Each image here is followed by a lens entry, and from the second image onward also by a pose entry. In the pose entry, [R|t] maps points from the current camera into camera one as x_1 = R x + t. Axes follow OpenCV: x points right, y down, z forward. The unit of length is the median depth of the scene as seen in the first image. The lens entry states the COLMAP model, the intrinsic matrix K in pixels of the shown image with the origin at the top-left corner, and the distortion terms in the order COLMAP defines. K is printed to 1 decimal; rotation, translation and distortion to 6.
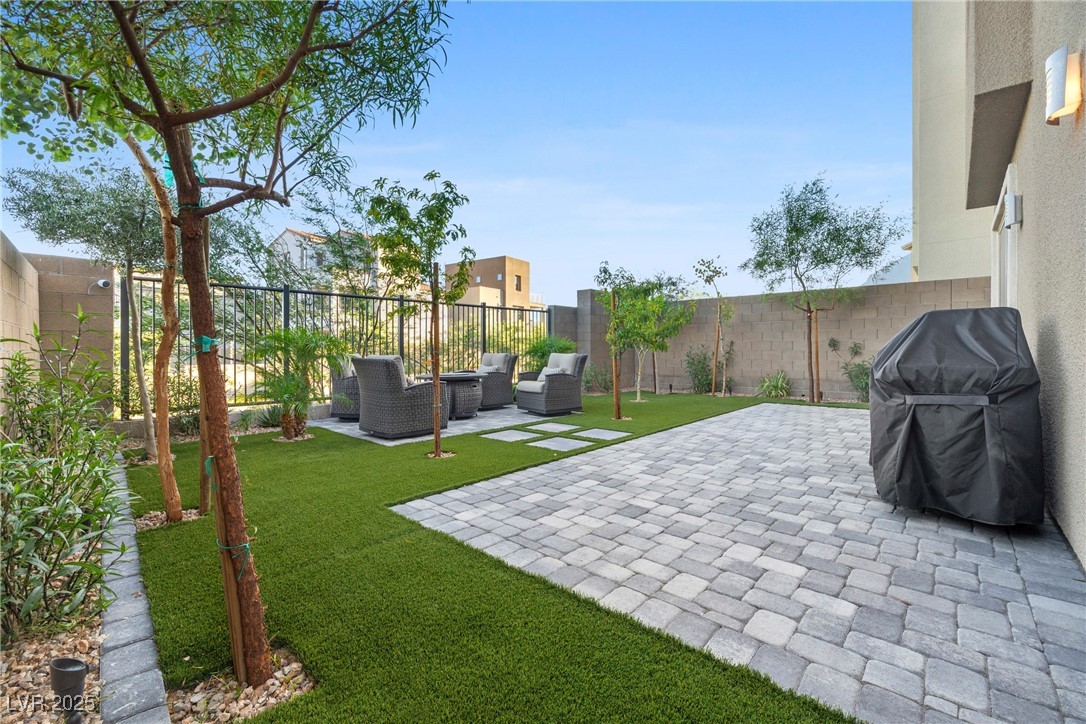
lens RADIAL K [[455.5, 0, 547.1], [0, 455.5, 355.9], [0, 0, 1]] dist [-0.002688, 0.000632]
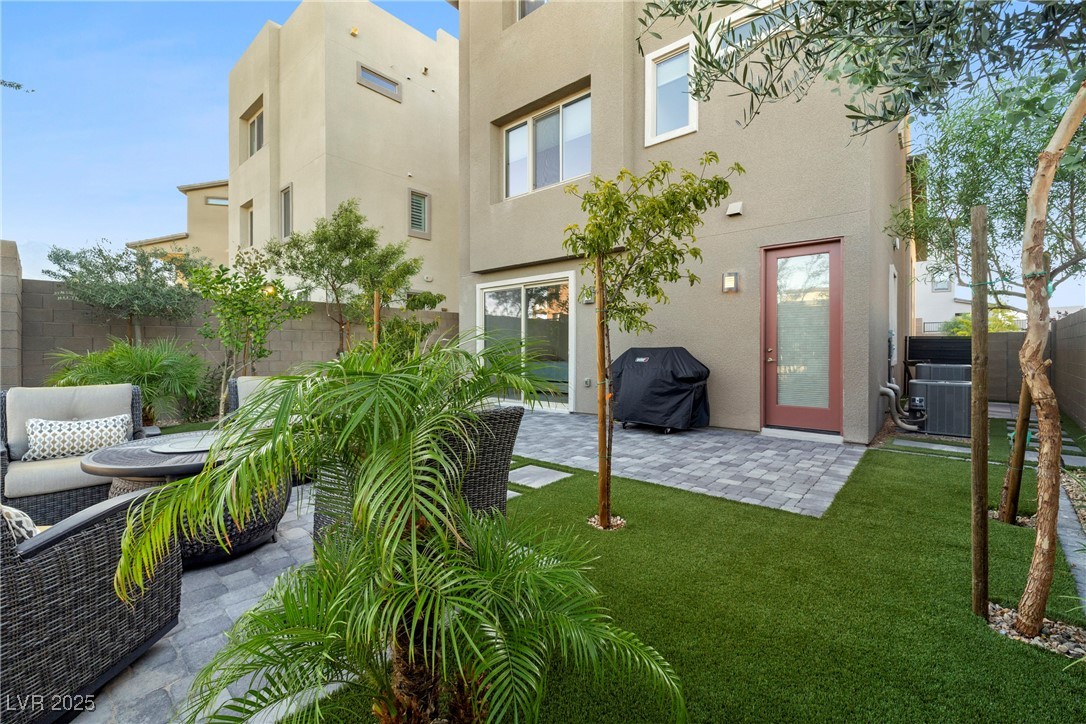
lens RADIAL K [[455.5, 0, 546.0], [0, 455.5, 356.4], [0, 0, 1]] dist [-0.002688, 0.000632]
pose [[-0.034860, 0.003414, 0.999386, -1.127573], [0.006612, 0.999973, -0.003185, -0.040832], [-0.999370, 0.006497, -0.034881, 1.344185]]
